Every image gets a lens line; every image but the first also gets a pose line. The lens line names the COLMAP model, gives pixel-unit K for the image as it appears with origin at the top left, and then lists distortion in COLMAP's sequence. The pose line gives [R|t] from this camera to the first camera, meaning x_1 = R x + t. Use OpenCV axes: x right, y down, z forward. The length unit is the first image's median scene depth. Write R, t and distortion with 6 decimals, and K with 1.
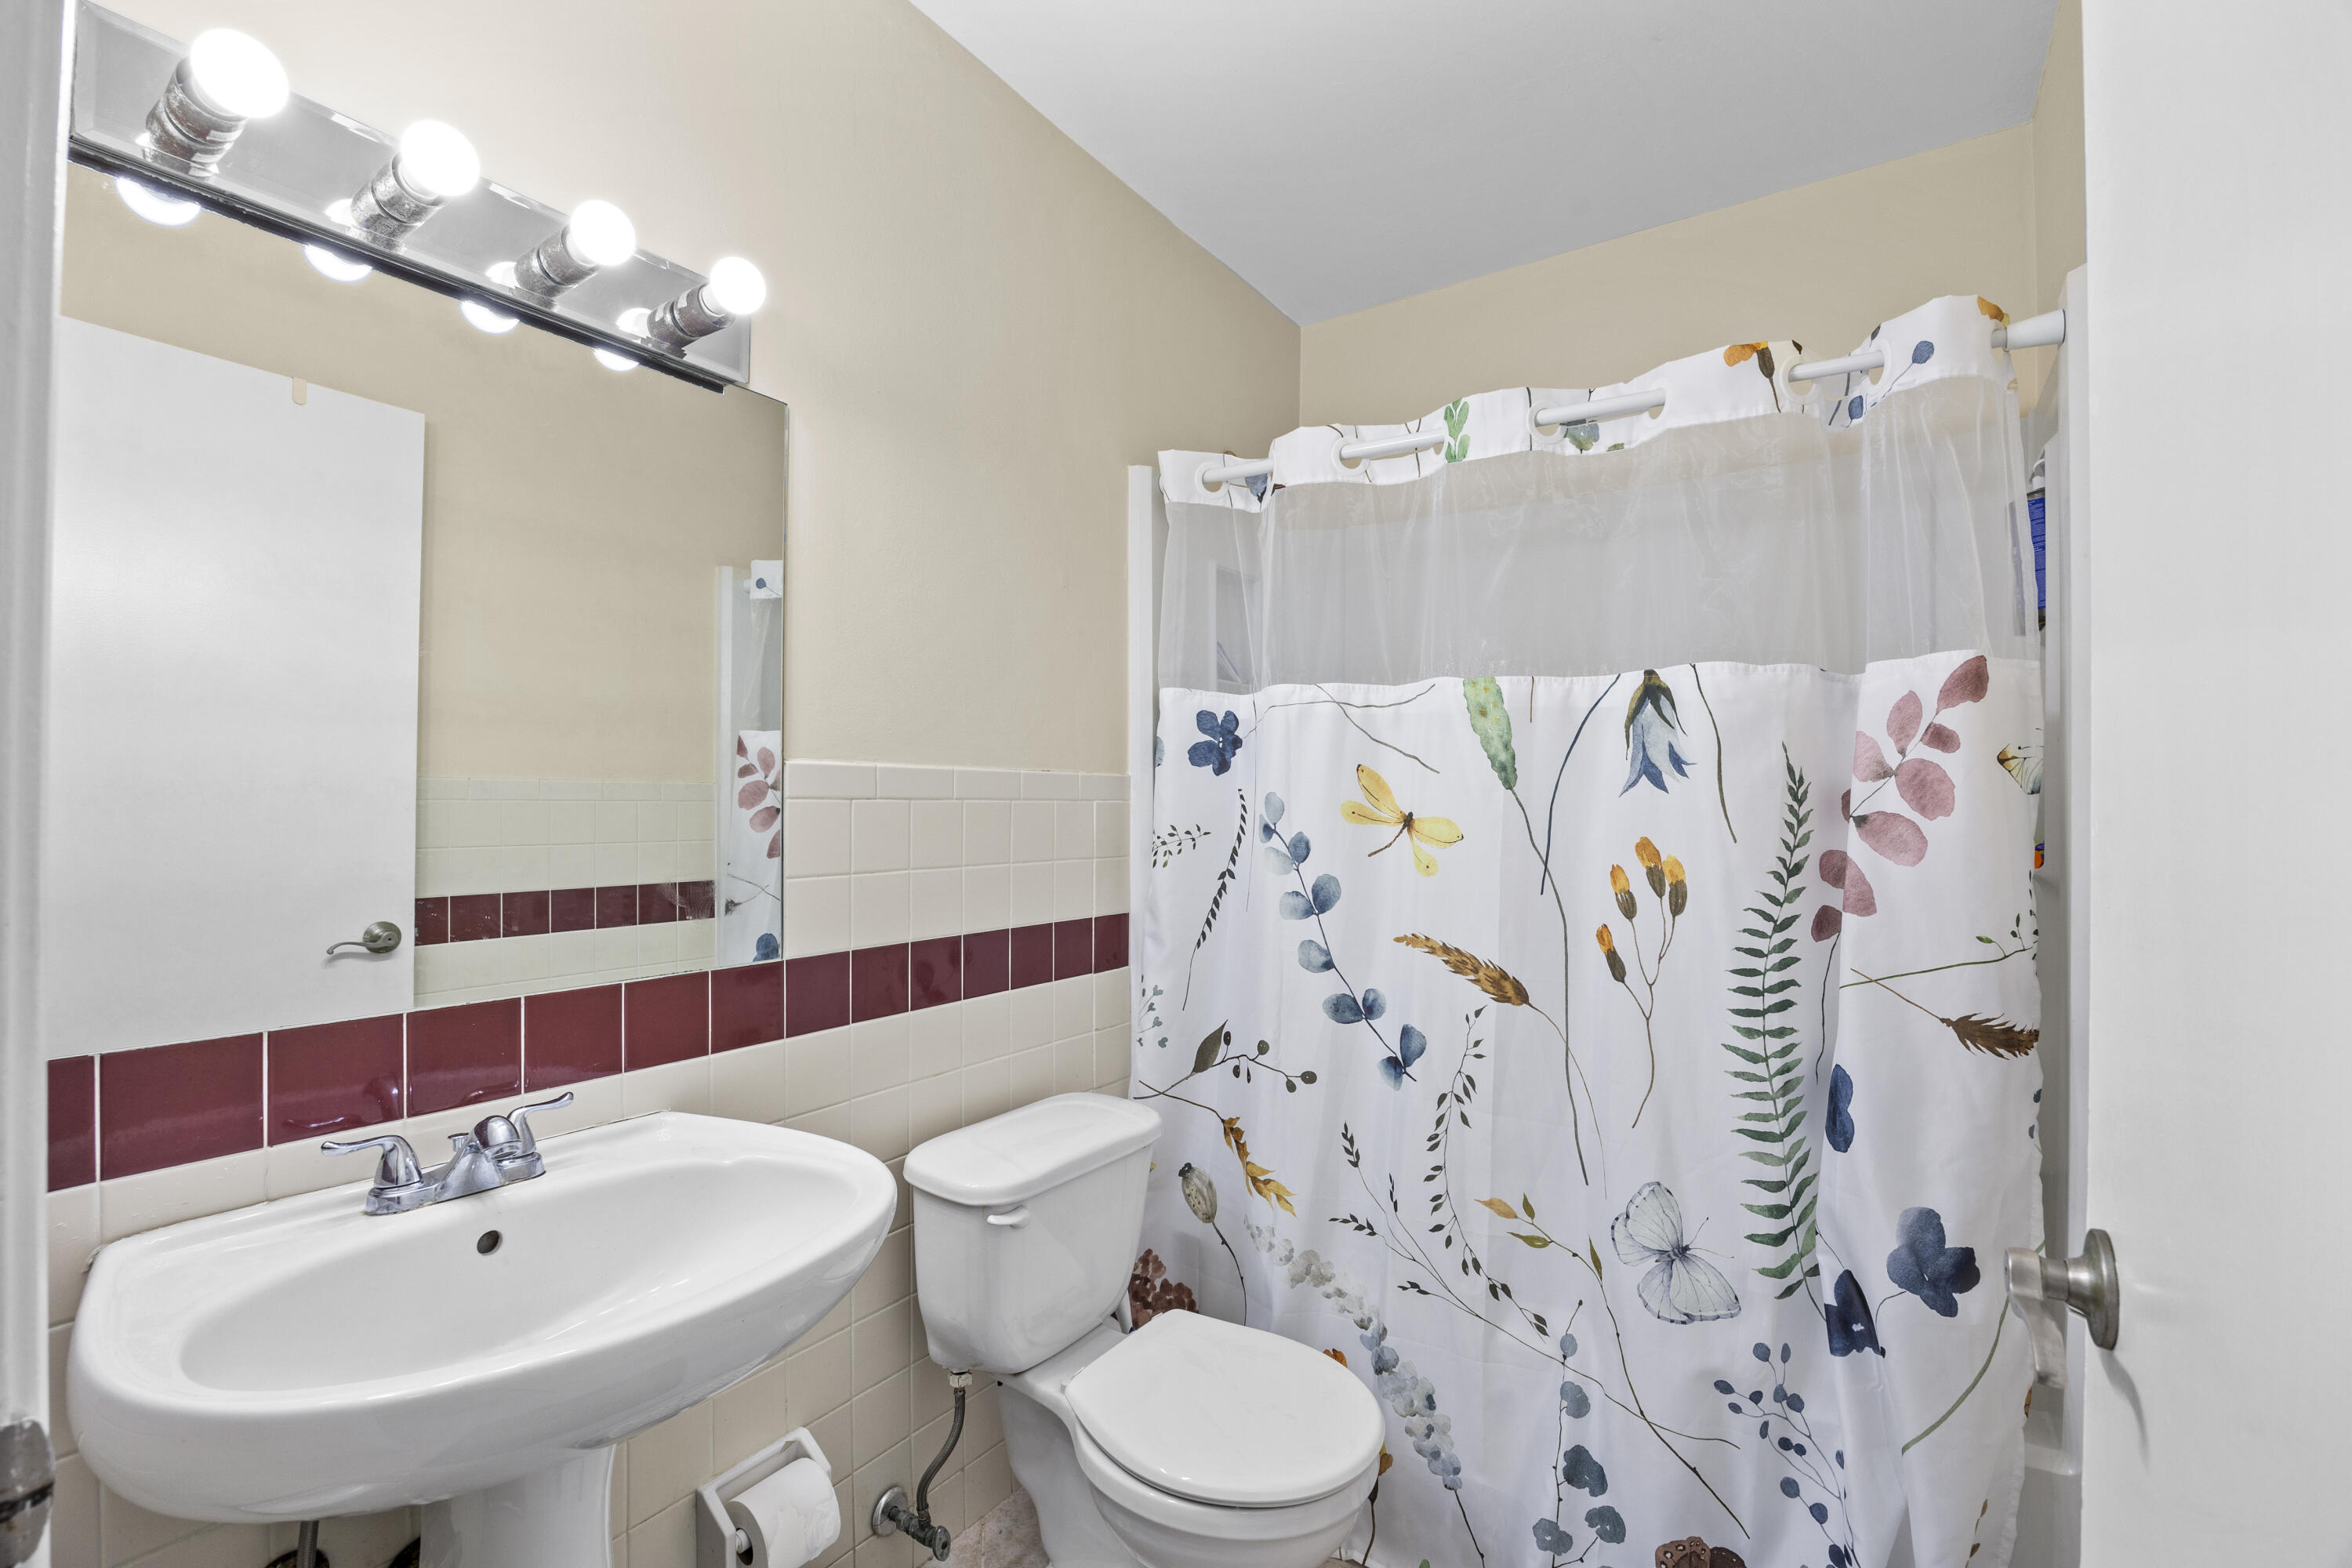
lens RADIAL K [[1017.0, 0, 1183.9], [0, 1017.0, 786.0], [0, 0, 1]] dist [-0.016688, 0.000383]
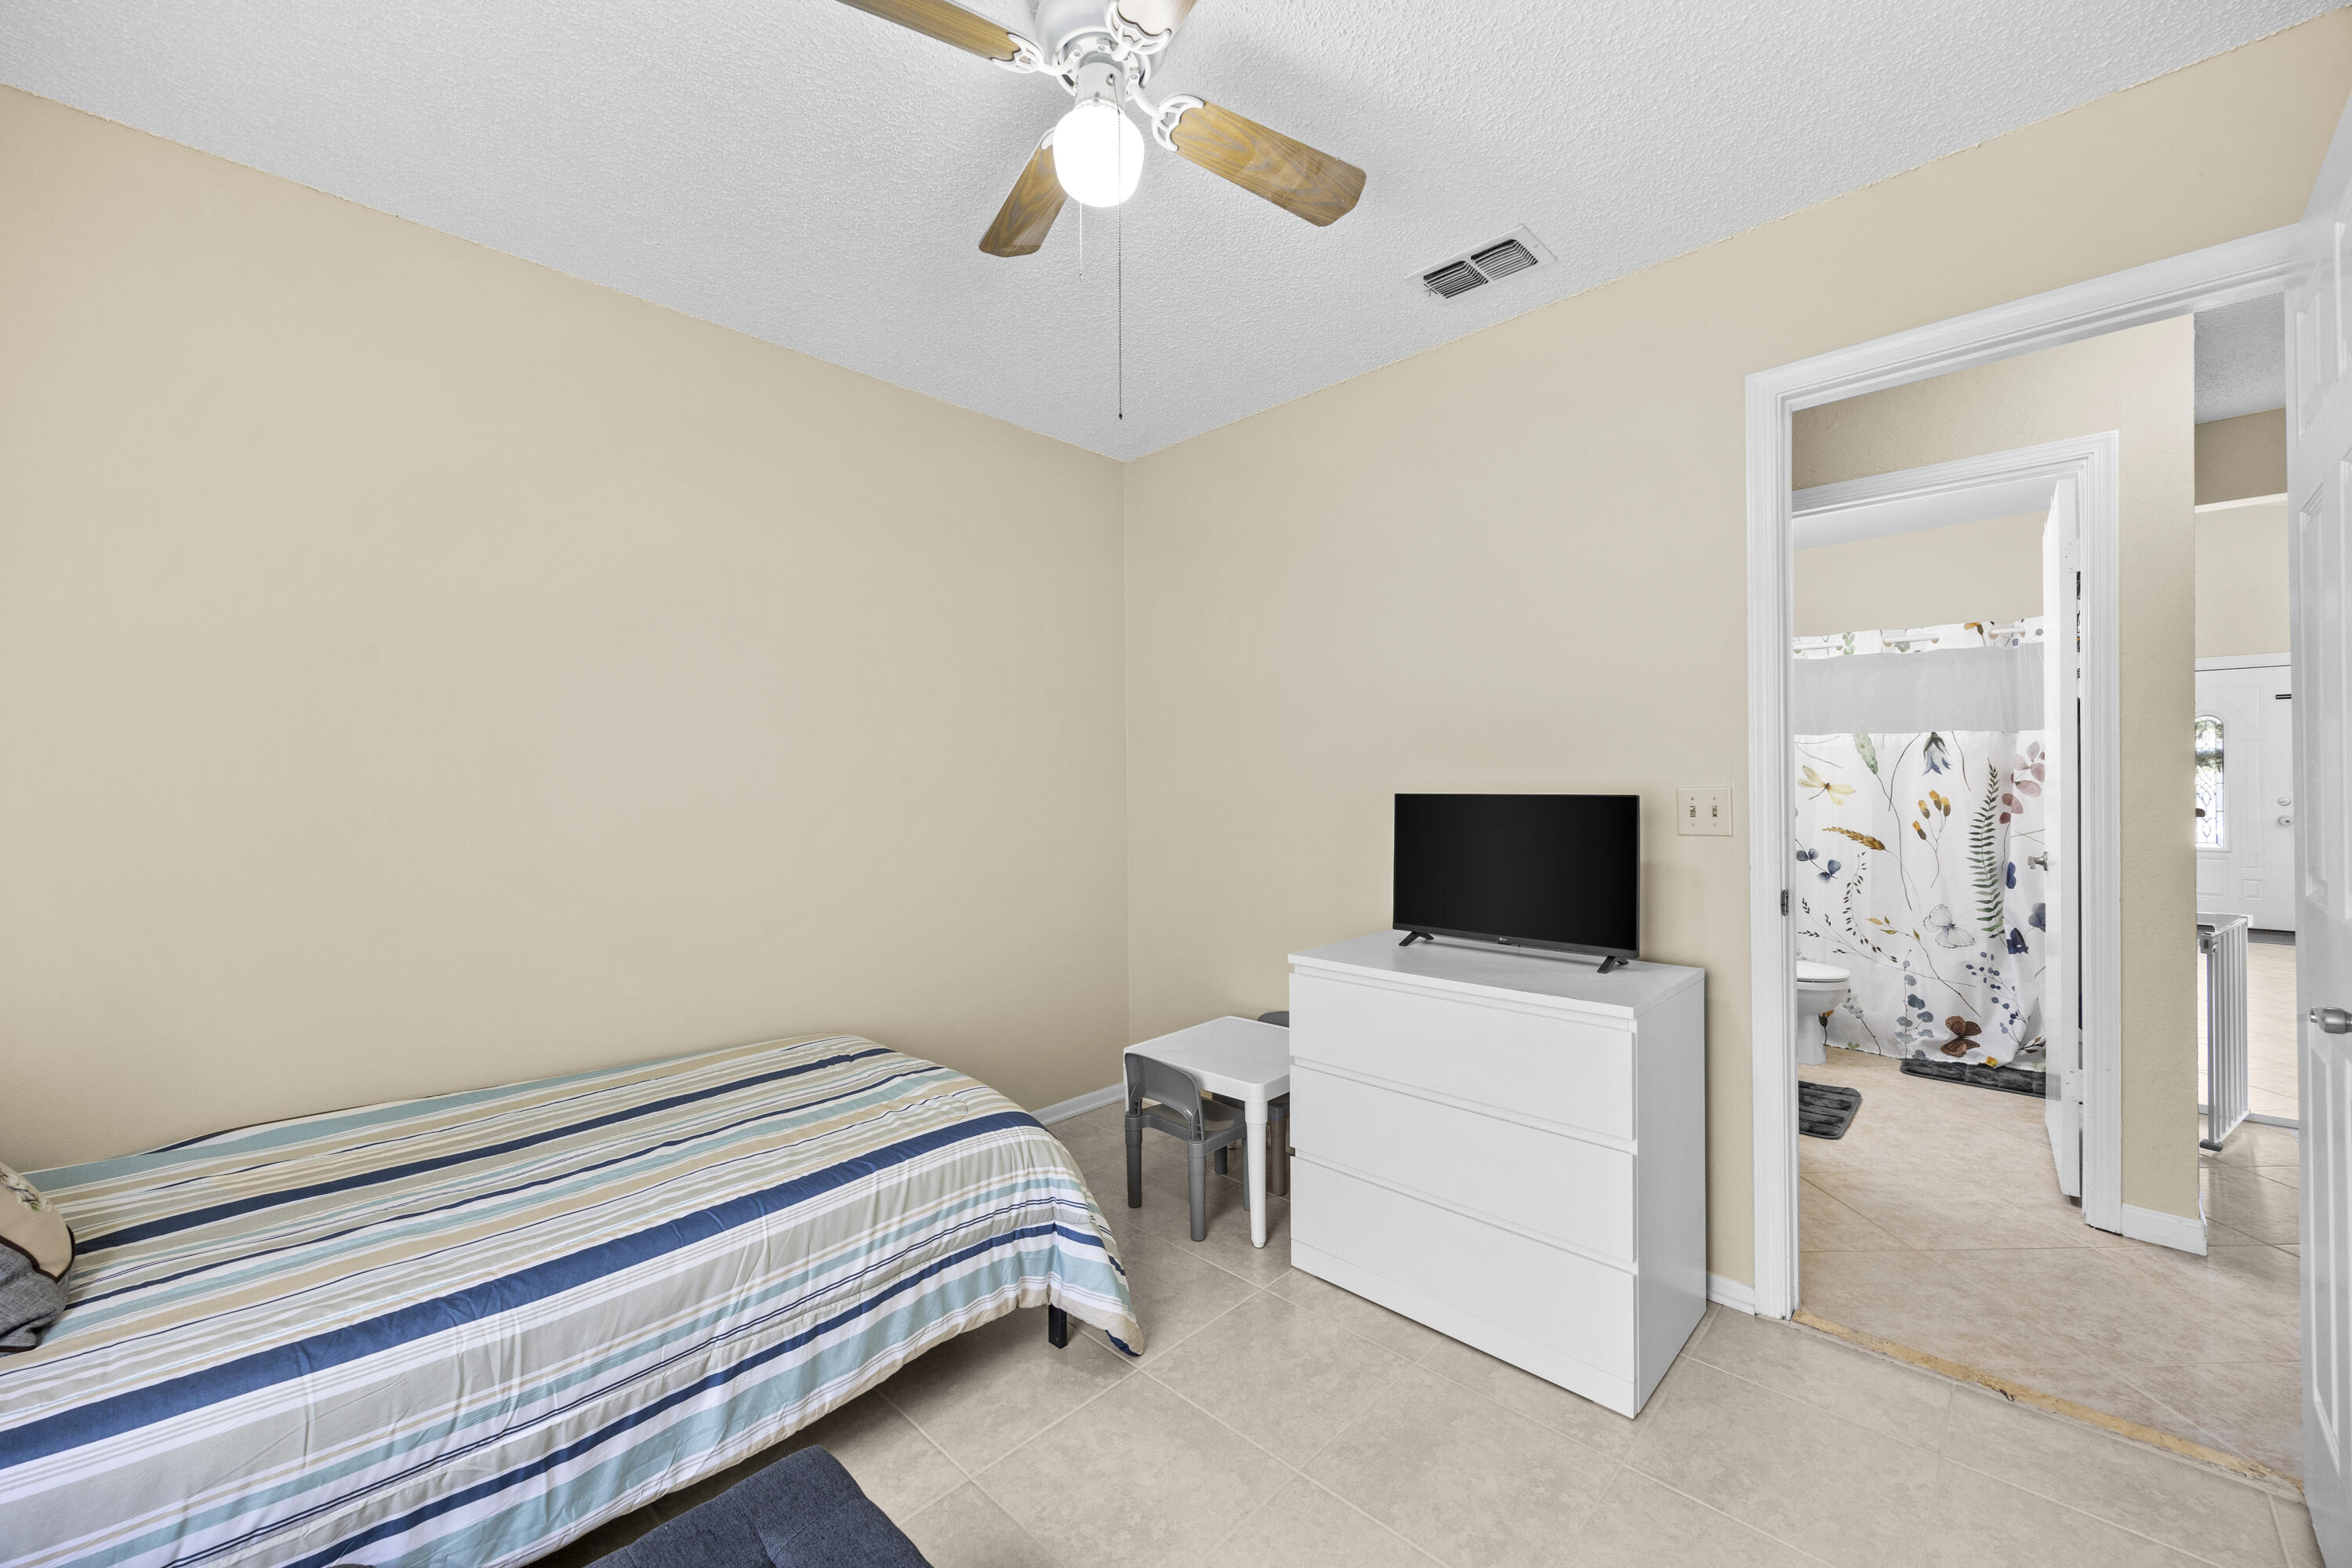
lens RADIAL K [[902.9, 0, 1181.6], [0, 902.9, 772.8], [0, 0, 1]] dist [-0.003725, -0.000097]
pose [[0.984053, -0.008137, -0.177691, -1.255419], [0.007386, 0.999961, -0.004887, -0.002419], [0.177724, 0.003496, 0.984074, -2.003178]]
